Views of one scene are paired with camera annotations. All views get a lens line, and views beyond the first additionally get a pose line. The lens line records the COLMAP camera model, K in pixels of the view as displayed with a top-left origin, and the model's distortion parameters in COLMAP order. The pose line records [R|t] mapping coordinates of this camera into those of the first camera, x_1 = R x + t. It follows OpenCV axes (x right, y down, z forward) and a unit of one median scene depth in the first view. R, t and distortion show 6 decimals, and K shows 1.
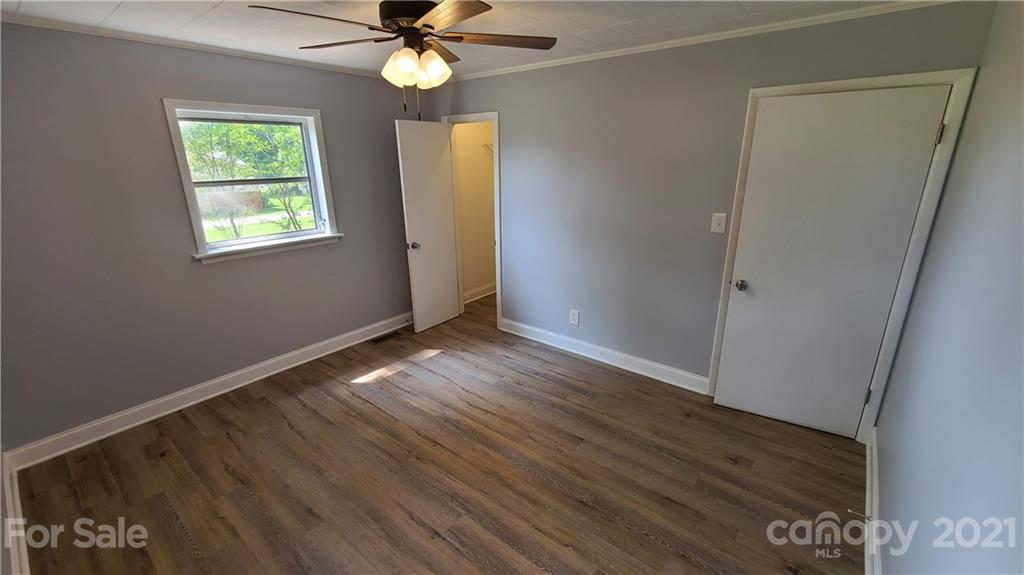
lens RADIAL K [[419.0, 0, 512.1], [0, 419.0, 290.4], [0, 0, 1]] dist [0.002061, -0.003889]
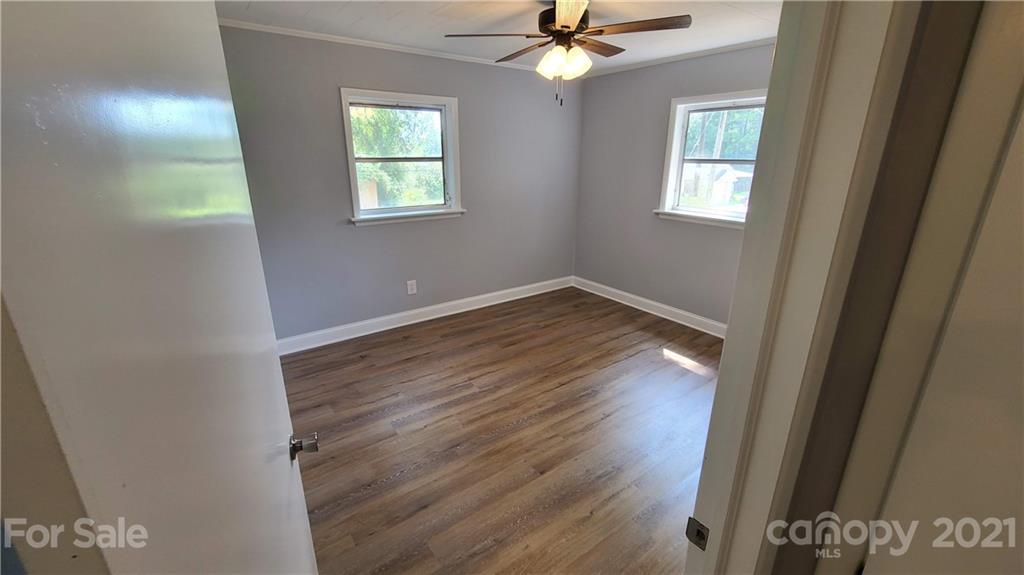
lens RADIAL K [[419.0, 0, 512.1], [0, 419.0, 290.4], [0, 0, 1]] dist [0.002061, -0.003889]
pose [[-0.258799, 0.310148, -0.914785, 0.906222], [-0.296186, 0.875948, 0.380774, -0.287217], [0.919400, 0.369490, -0.134833, 1.004724]]
